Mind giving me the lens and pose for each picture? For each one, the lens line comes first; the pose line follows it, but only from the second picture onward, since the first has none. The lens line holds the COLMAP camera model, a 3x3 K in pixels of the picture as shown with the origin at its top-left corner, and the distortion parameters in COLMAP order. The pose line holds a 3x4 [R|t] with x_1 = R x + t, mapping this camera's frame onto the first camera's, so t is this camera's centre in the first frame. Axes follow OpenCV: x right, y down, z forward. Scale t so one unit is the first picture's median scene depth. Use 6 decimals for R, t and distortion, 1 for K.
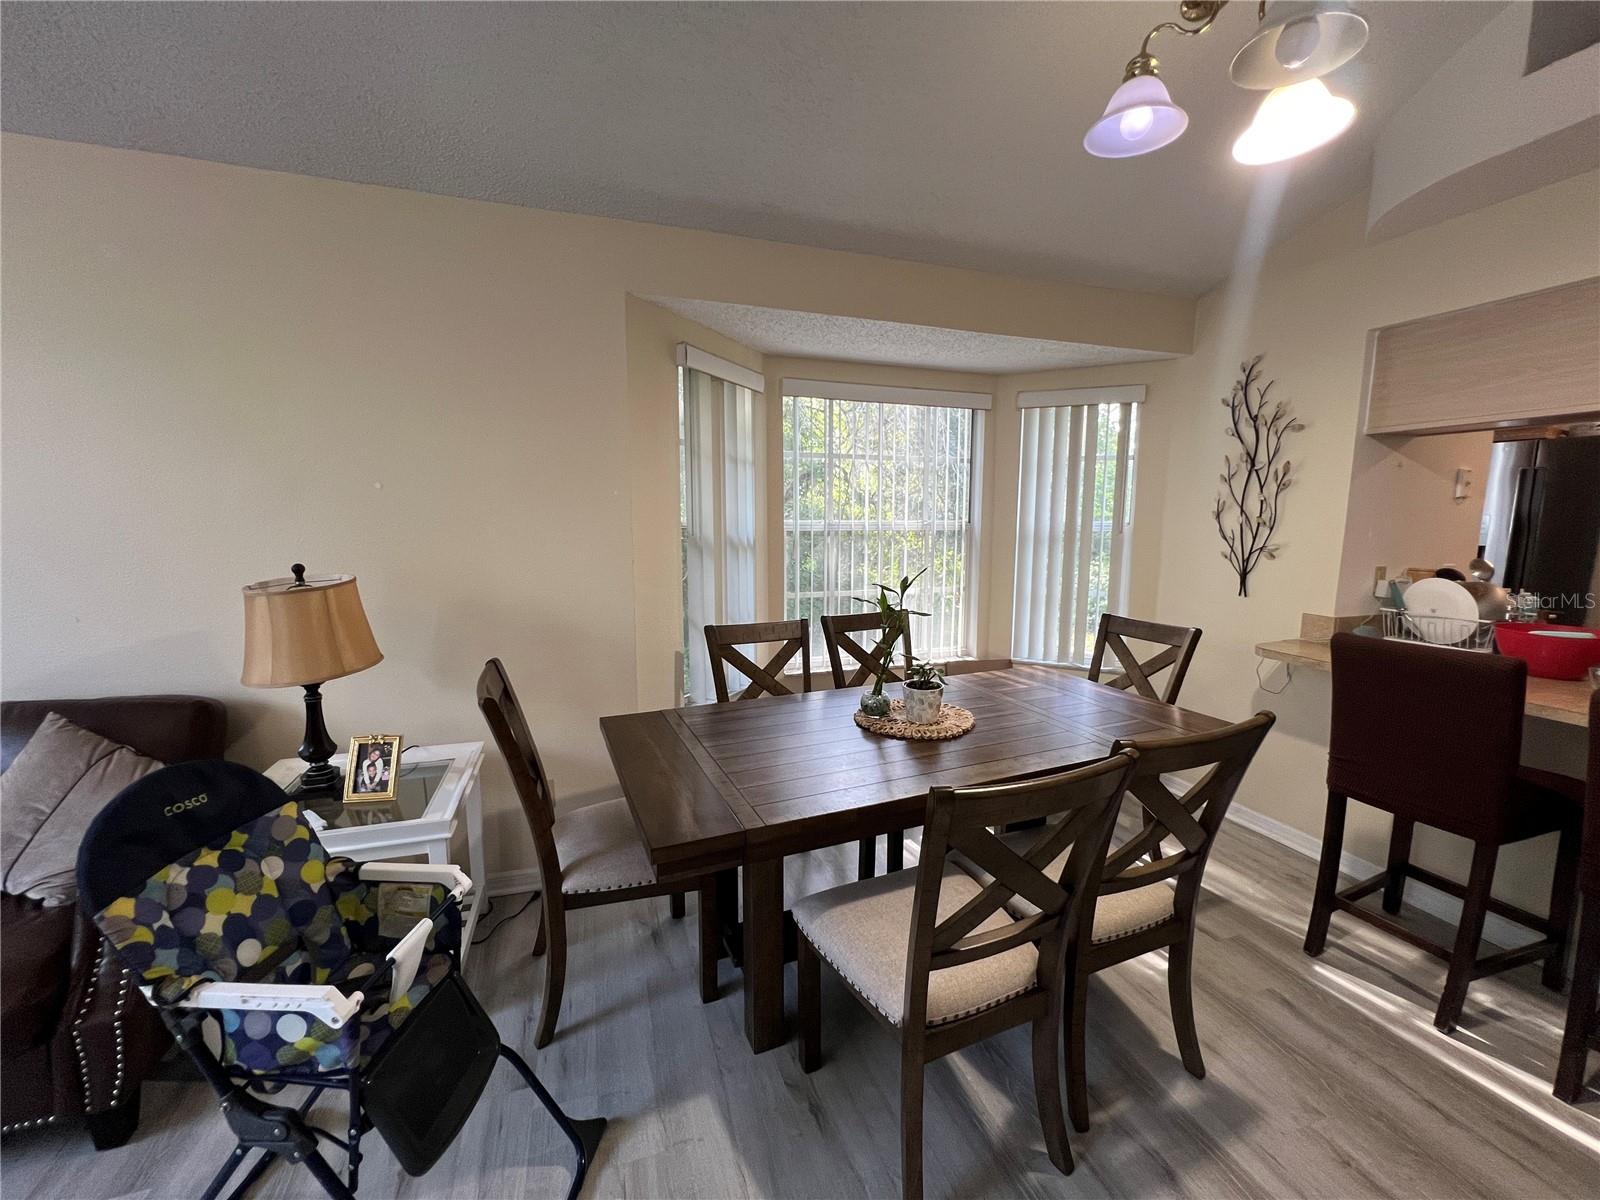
lens RADIAL K [[641.8, 0, 800.3], [0, 641.8, 603.2], [0, 0, 1]] dist [-0.001439, 0.000822]
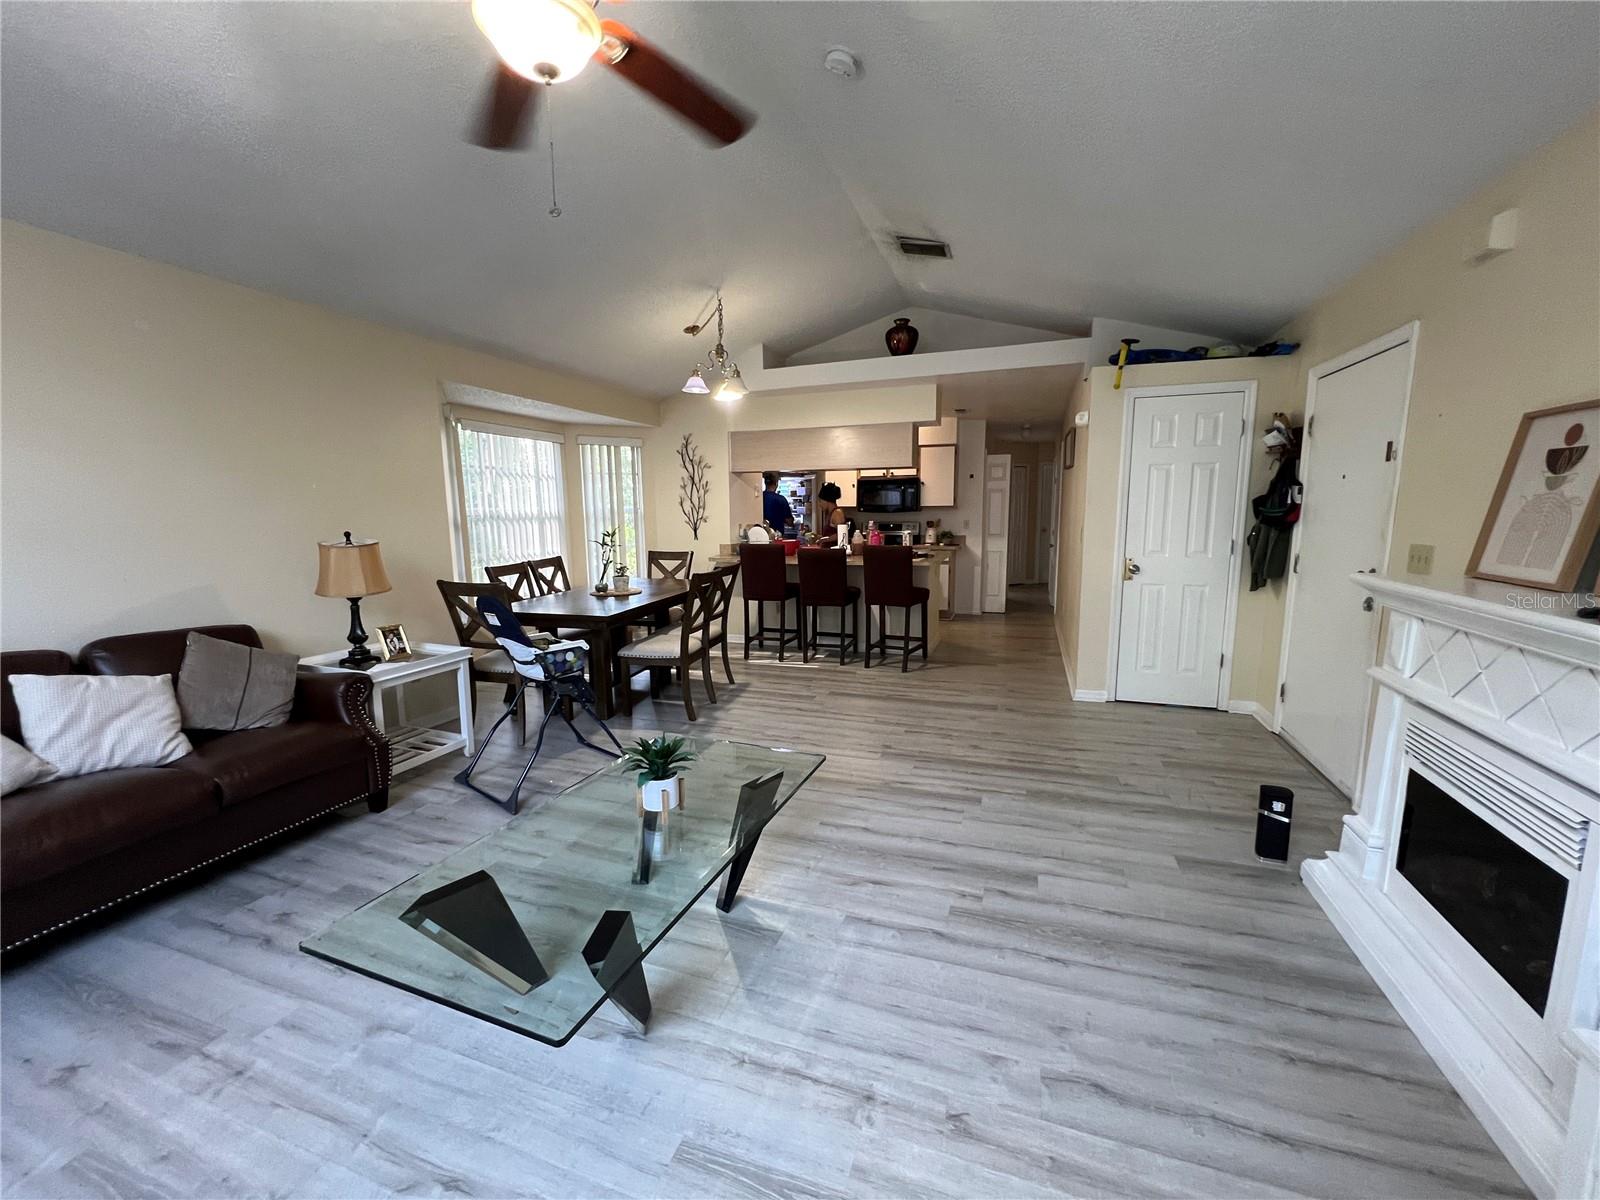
lens RADIAL K [[644.1, 0, 800.0], [0, 644.1, 600.0], [0, 0, 1]] dist [-0.002606, -0.000133]
pose [[0.611166, -0.119389, 0.782446, -1.310472], [0.115200, 0.991449, 0.061298, 0.152219], [-0.783074, 0.052675, 0.619694, -1.002563]]
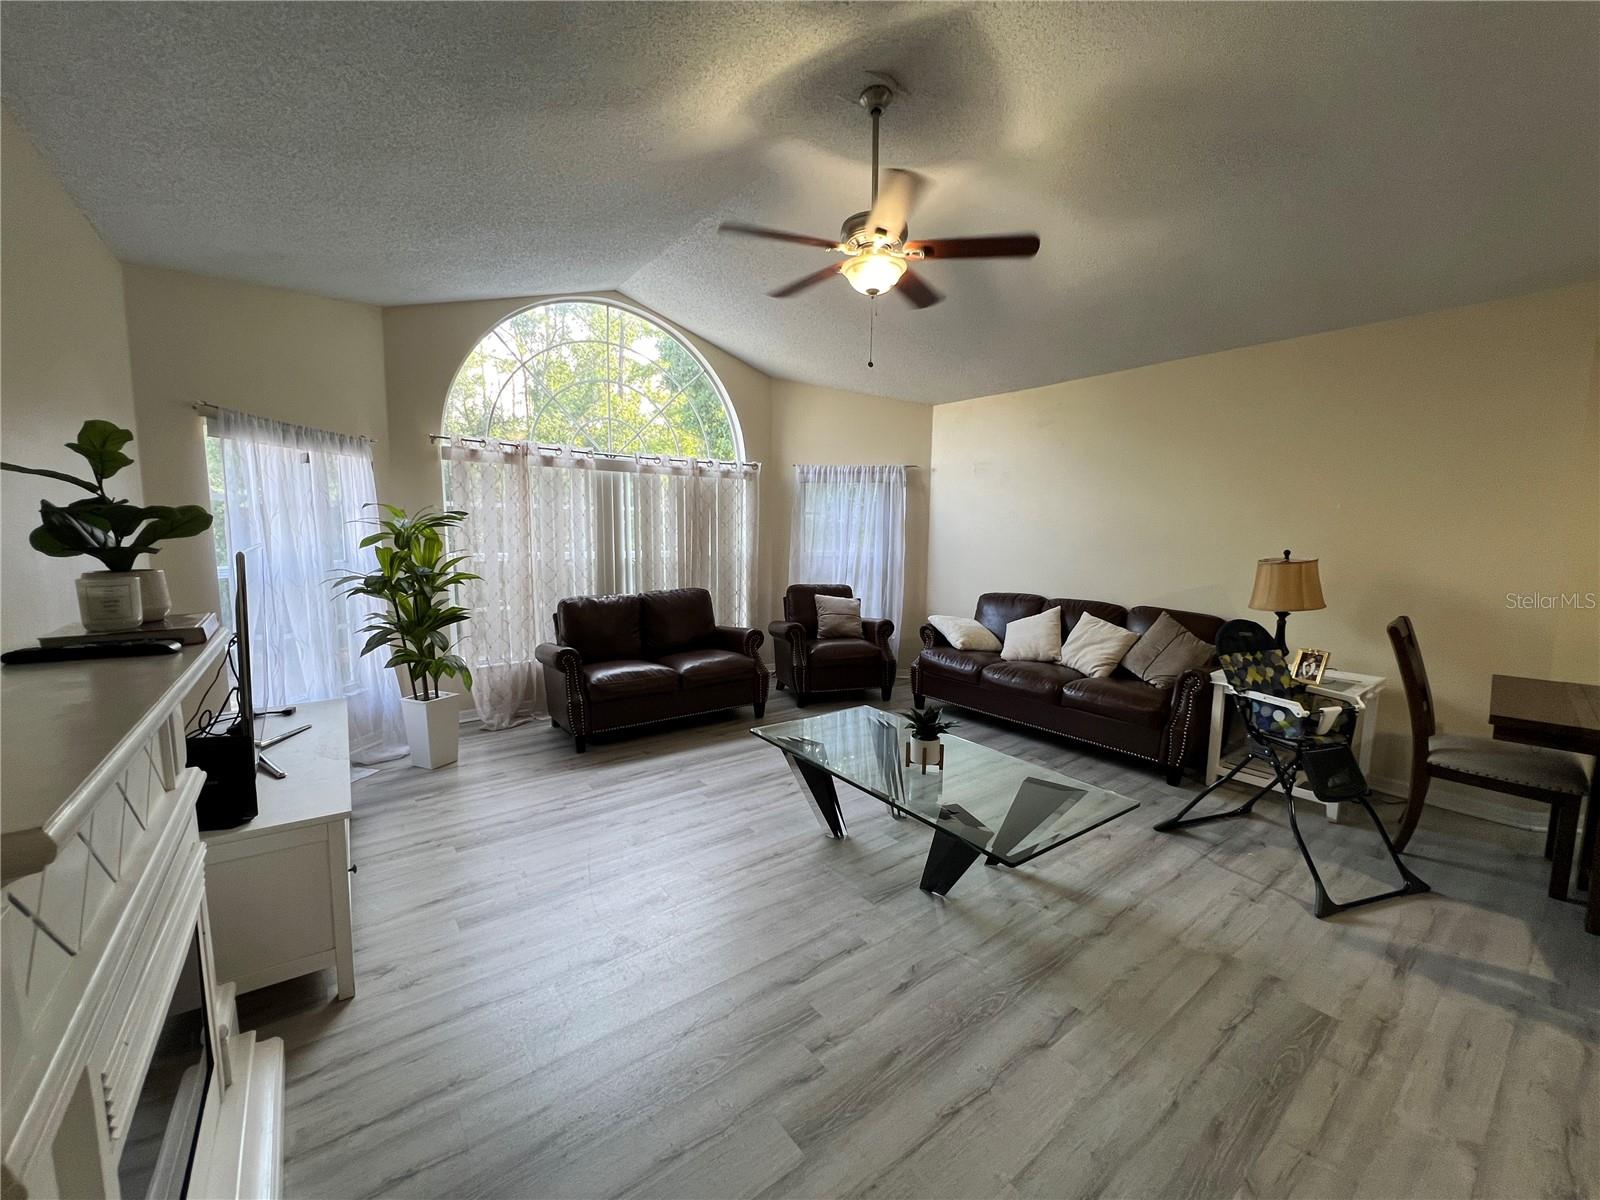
lens RADIAL K [[641.8, 0, 800.3], [0, 641.8, 603.2], [0, 0, 1]] dist [-0.001439, 0.000822]
pose [[0.327613, 0.108871, -0.938518, 0.485587], [-0.132606, 0.988805, 0.068415, 0.142390], [0.935460, 0.102040, 0.338382, -0.877073]]
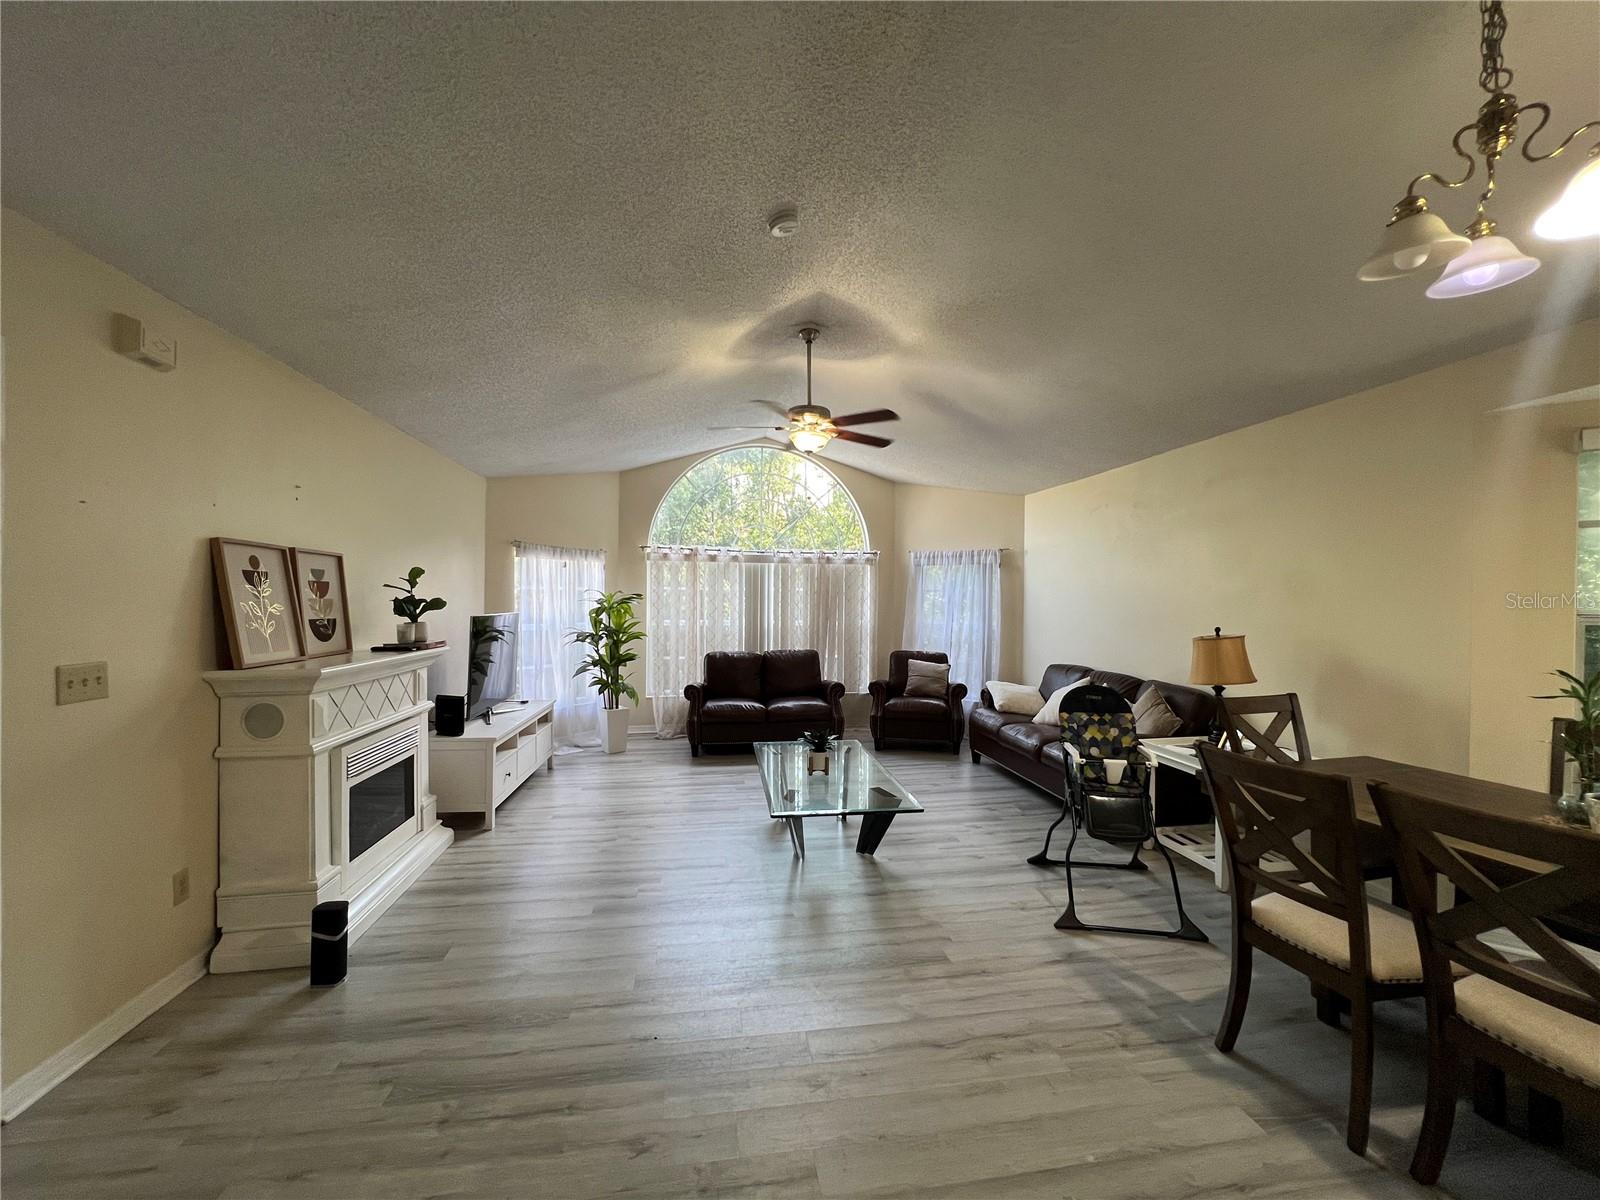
lens RADIAL K [[644.1, 0, 800.0], [0, 644.1, 600.0], [0, 0, 1]] dist [-0.002606, -0.000133]
pose [[-0.156348, -0.001117, -0.987701, 1.259636], [-0.139527, 0.989996, 0.020966, -0.004625], [0.977797, 0.141089, -0.154940, 0.030751]]
